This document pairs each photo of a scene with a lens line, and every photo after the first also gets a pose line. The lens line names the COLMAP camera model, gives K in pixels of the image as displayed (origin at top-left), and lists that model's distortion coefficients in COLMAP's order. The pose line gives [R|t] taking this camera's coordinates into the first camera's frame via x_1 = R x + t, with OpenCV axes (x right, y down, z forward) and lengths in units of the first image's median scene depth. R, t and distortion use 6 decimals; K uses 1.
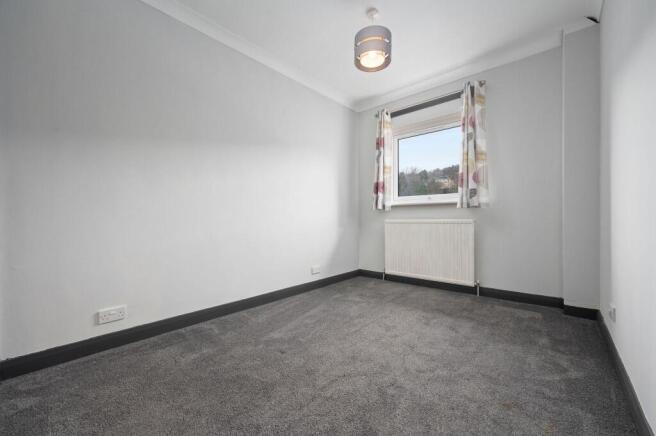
lens RADIAL K [[260.0, 0, 330.6], [0, 260.0, 219.9], [0, 0, 1]] dist [-0.000812, -0.000124]
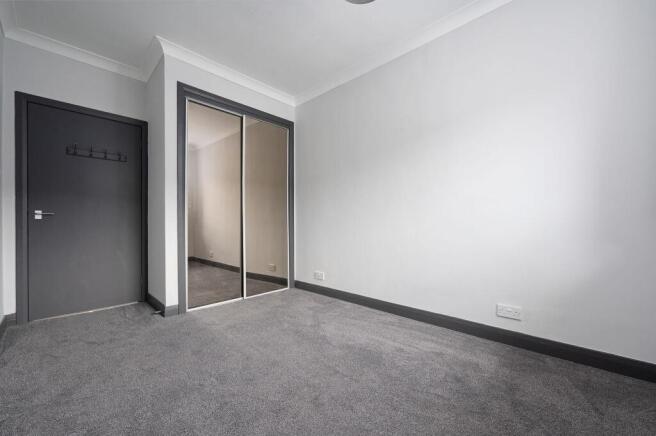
lens RADIAL K [[260.0, 0, 330.6], [0, 260.0, 219.9], [0, 0, 1]] dist [-0.000812, -0.000124]
pose [[-0.052246, -0.016619, -0.998496, 0.865708], [-0.000846, 0.999862, -0.016597, -0.000005], [0.998634, -0.000023, -0.052253, 1.025755]]
